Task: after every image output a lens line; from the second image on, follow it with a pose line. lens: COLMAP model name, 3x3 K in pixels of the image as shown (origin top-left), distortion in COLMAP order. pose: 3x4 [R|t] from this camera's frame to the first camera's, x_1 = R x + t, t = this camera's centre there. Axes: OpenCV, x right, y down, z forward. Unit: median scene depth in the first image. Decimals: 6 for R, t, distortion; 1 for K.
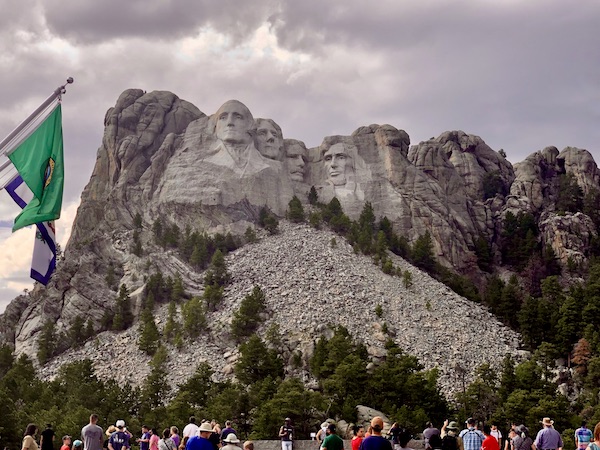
lens RADIAL K [[978.0, 0, 299.9], [0, 978.0, 237.4], [0, 0, 1]] dist [-0.030045, 0.000000]
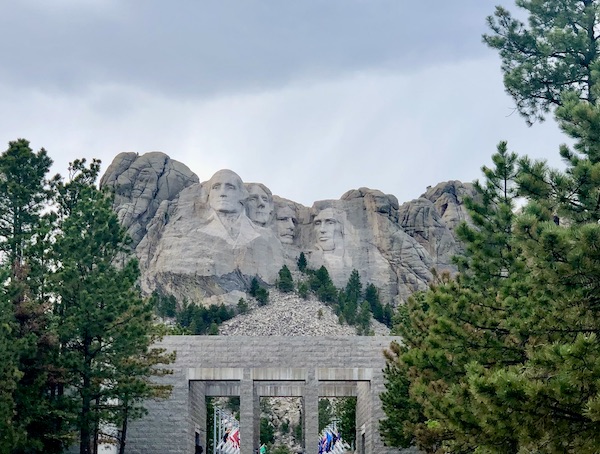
lens RADIAL K [[1484.7, 0, 299.3], [0, 1484.7, 227.3], [0, 0, 1]] dist [-0.117818, 0.000000]
pose [[0.999893, 0.012928, 0.006880, -0.000740], [-0.013020, 0.999824, 0.013478, -0.102590], [-0.006704, -0.013566, 0.999885, -0.573767]]
